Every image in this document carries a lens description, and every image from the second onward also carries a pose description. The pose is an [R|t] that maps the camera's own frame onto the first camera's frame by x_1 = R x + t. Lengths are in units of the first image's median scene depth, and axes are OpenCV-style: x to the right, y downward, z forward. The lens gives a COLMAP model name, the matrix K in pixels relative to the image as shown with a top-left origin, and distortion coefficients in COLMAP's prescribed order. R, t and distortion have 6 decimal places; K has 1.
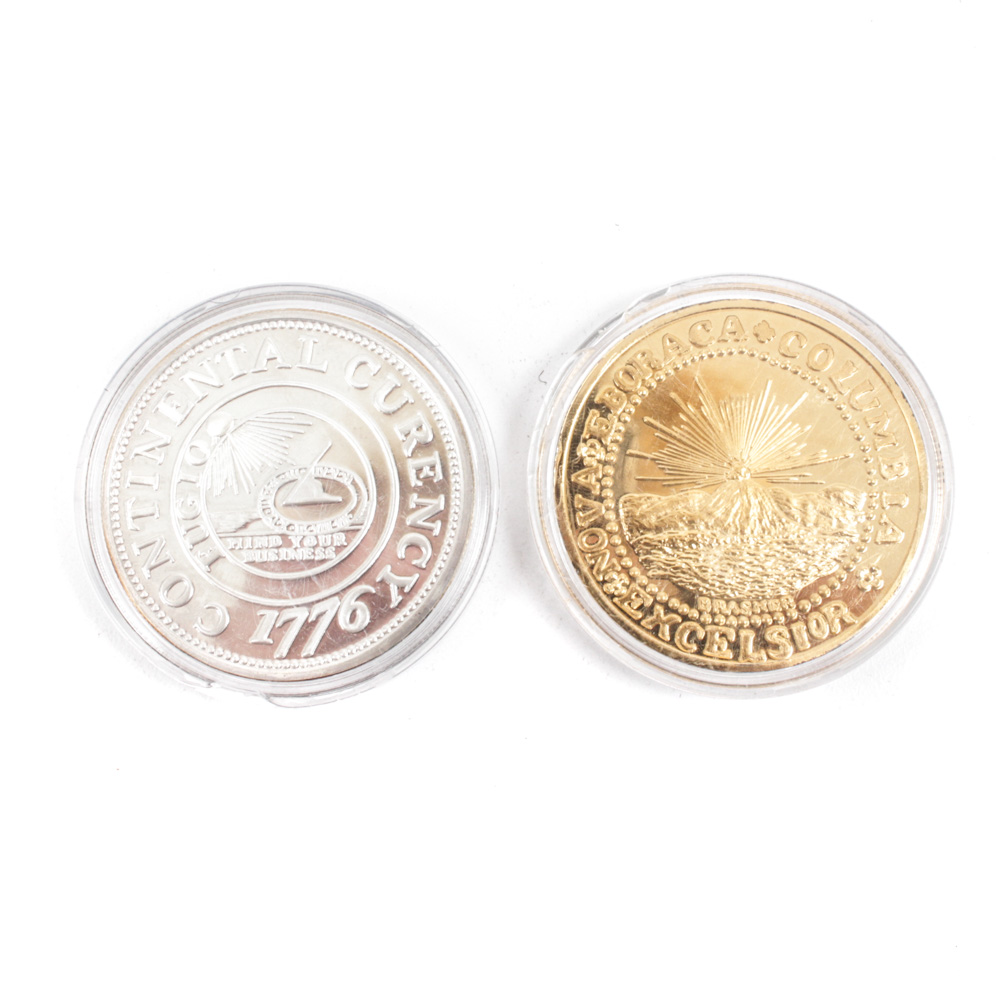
lens RADIAL K [[702.3, 0, 504.4], [0, 702.3, 492.2], [0, 0, 1]] dist [-0.045781, -0.000348]
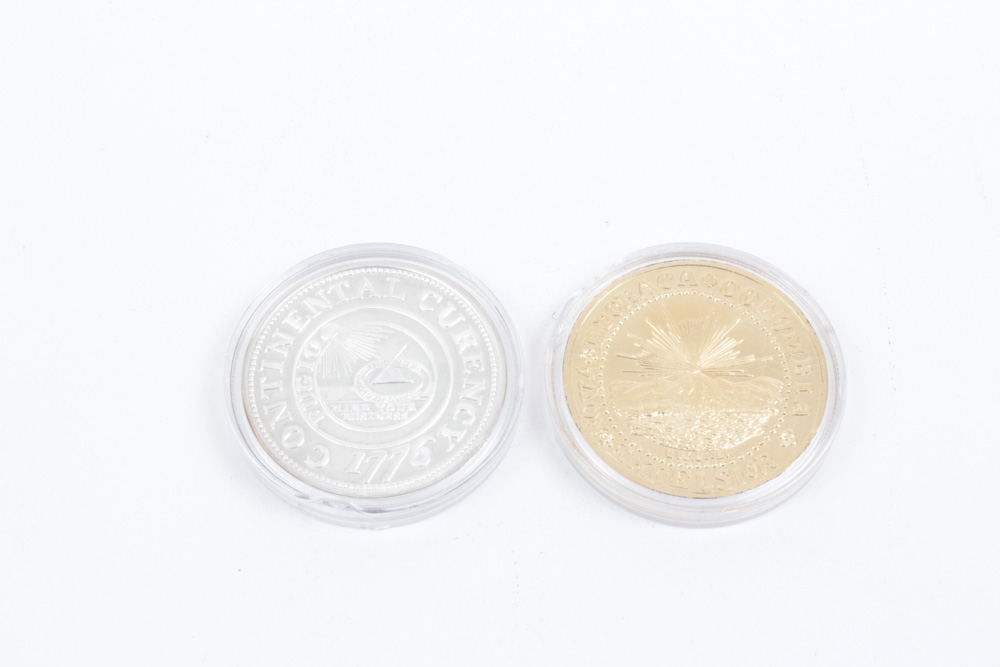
lens RADIAL K [[1569.8, 0, 500.4], [0, 1569.8, 331.9], [0, 0, 1]] dist [-0.214202, 0.000000]
pose [[0.999831, 0.018354, 0.000348, -0.060149], [-0.016750, 0.919846, -0.391921, 1.164634], [-0.007514, 0.391850, 0.919999, -1.969873]]
